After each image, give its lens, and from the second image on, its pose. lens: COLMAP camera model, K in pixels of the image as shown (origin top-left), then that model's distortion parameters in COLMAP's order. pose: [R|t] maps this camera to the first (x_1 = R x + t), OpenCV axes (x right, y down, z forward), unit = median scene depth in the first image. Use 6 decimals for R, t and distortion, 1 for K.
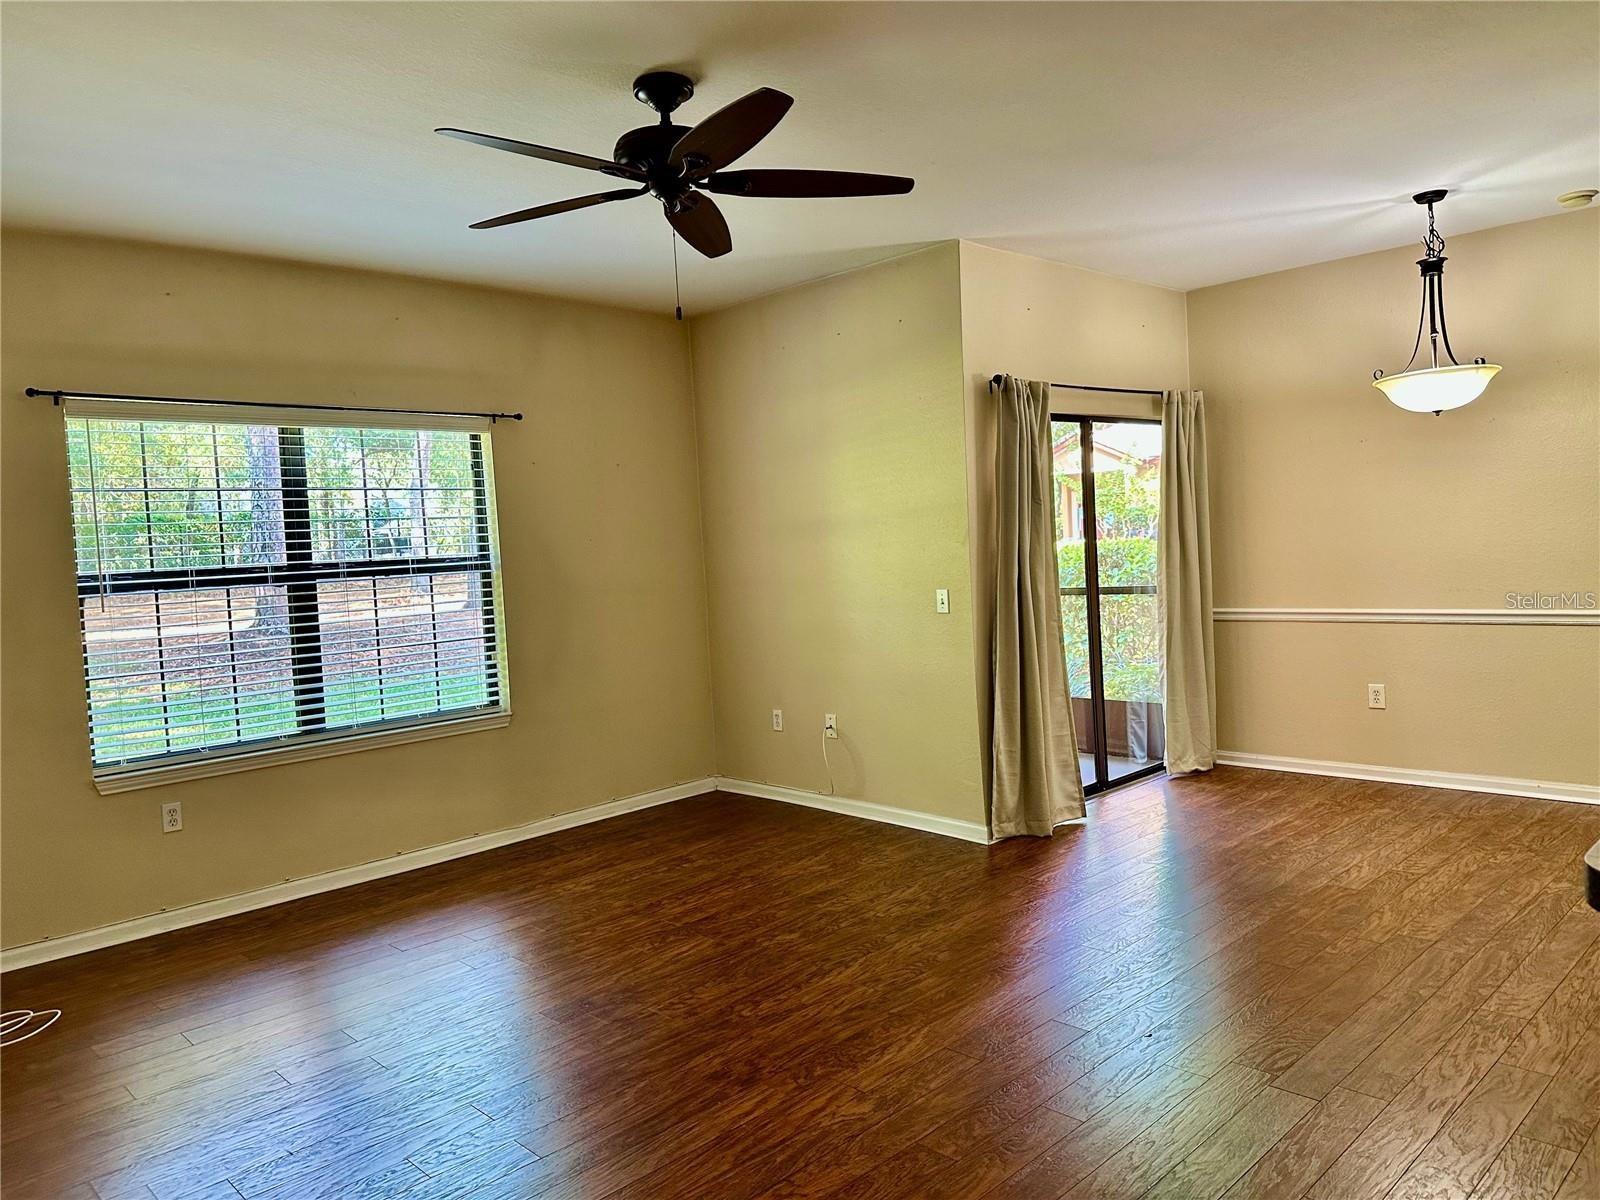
lens RADIAL K [[1120.4, 0, 800.0], [0, 1120.4, 600.0], [0, 0, 1]] dist [0.040106, -0.067828]
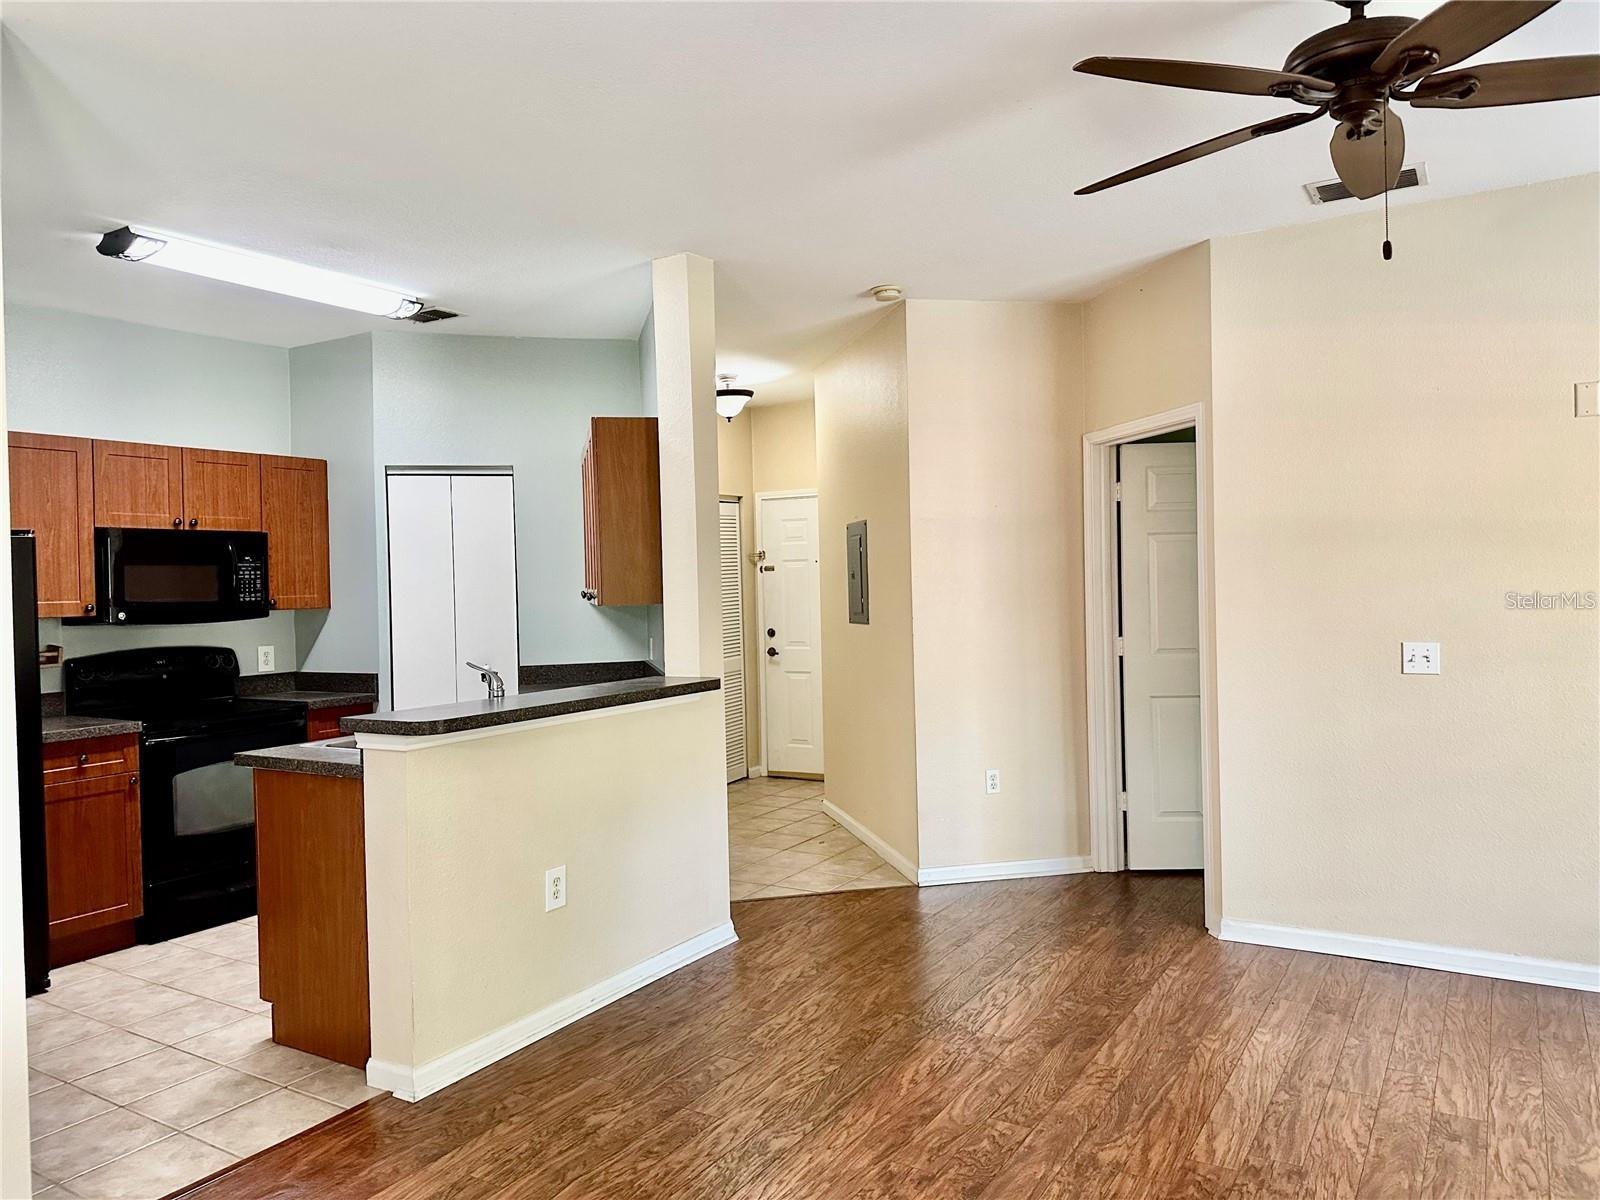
lens RADIAL K [[1120.4, 0, 800.0], [0, 1120.4, 600.0], [0, 0, 1]] dist [0.040106, -0.067828]
pose [[-0.967631, 0.080888, -0.239057, 0.292954], [0.062755, 0.994611, 0.082524, -0.077323], [0.244444, 0.064851, -0.967492, 1.057539]]
